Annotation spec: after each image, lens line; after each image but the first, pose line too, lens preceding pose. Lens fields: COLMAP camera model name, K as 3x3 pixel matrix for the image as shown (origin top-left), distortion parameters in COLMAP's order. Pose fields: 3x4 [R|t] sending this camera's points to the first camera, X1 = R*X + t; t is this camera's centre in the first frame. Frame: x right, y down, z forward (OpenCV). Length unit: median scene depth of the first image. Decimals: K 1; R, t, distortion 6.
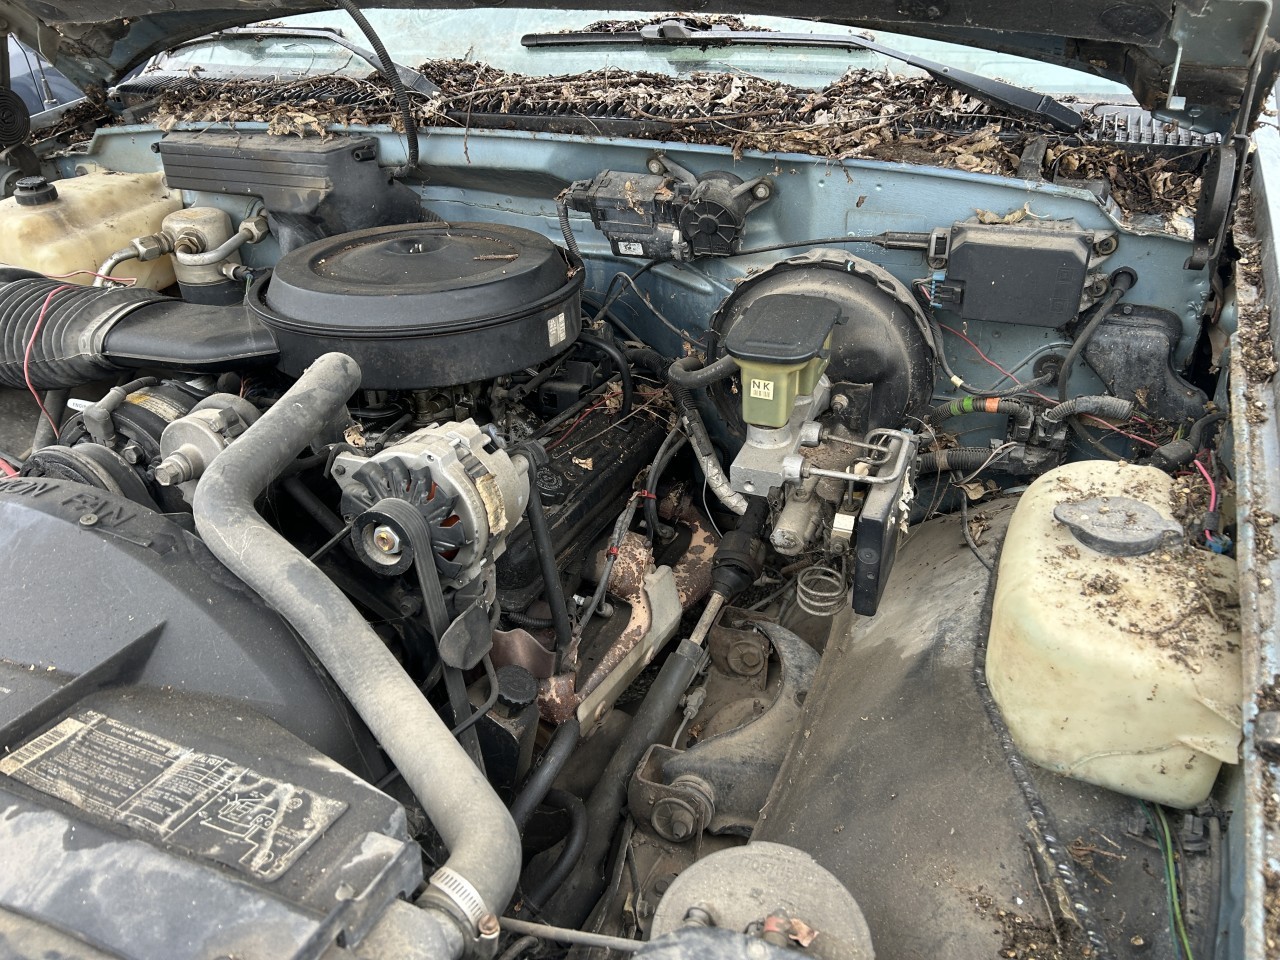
lens RADIAL K [[974.1, 0, 636.6], [0, 974.1, 481.8], [0, 0, 1]] dist [0.038740, -0.048890]
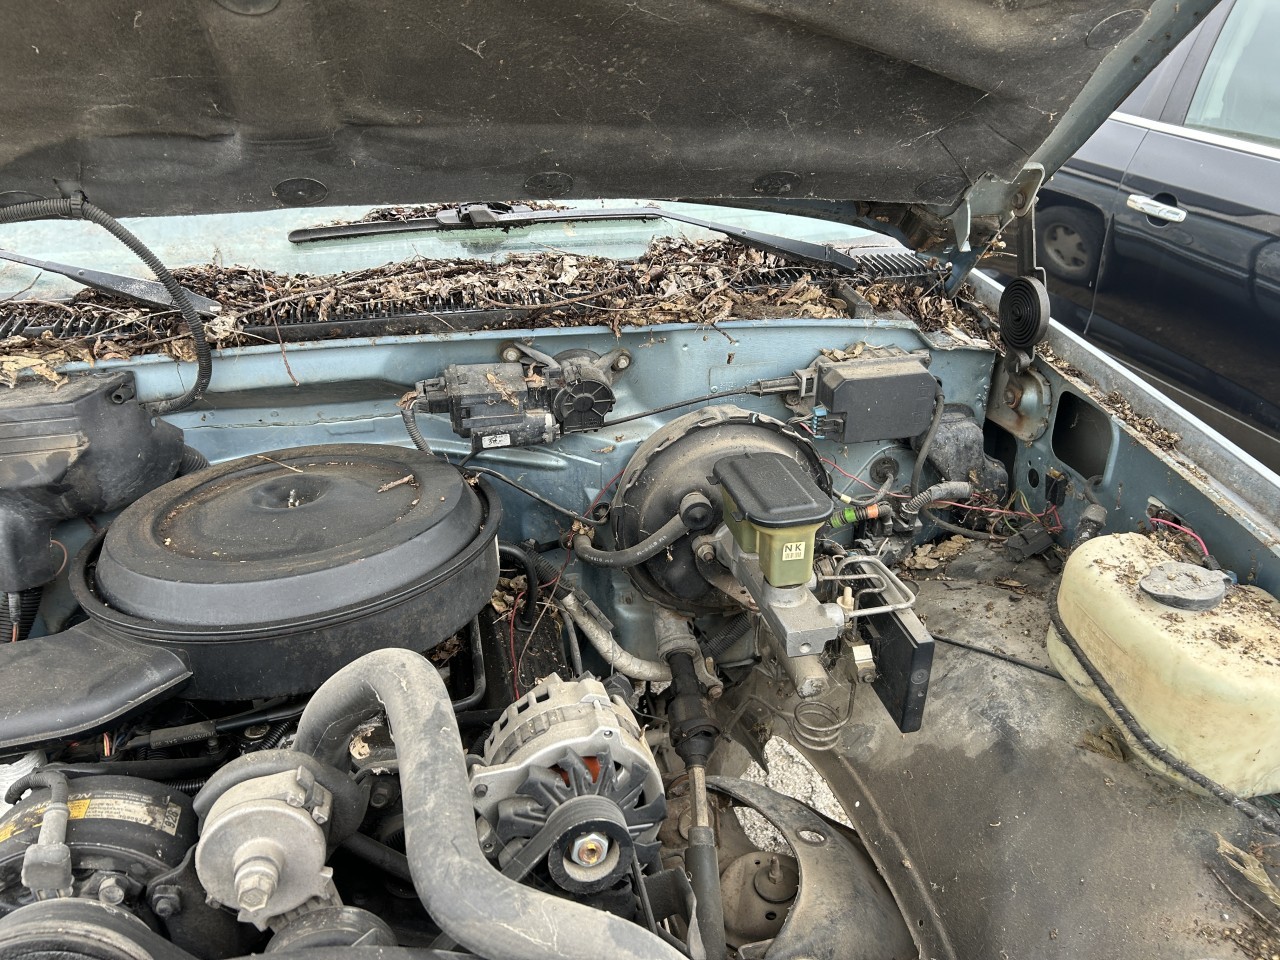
lens RADIAL K [[974.1, 0, 644.9], [0, 974.1, 489.8], [0, 0, 1]] dist [0.038740, -0.048890]
pose [[0.817576, -0.228453, 0.528563, -0.403416], [0.283010, 0.958833, -0.023336, -0.137737], [-0.501473, 0.168668, 0.848573, 0.156421]]
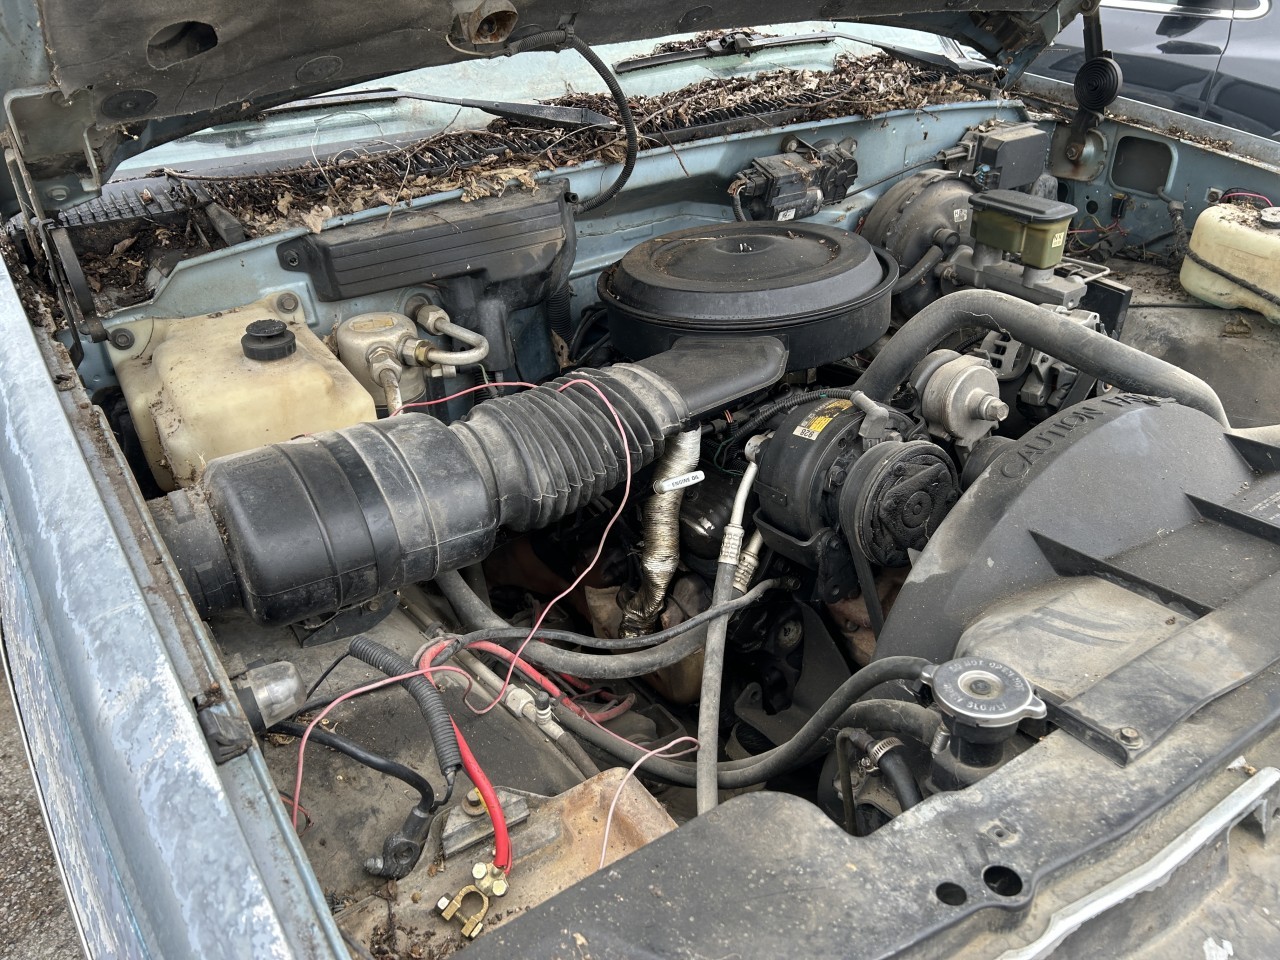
lens RADIAL K [[974.1, 0, 634.7], [0, 974.1, 474.9], [0, 0, 1]] dist [0.038740, -0.048890]
pose [[0.568891, -0.400454, 0.718331, -1.158533], [0.439772, 0.886203, 0.145756, -0.220433], [-0.694955, 0.232983, 0.680262, 0.389007]]
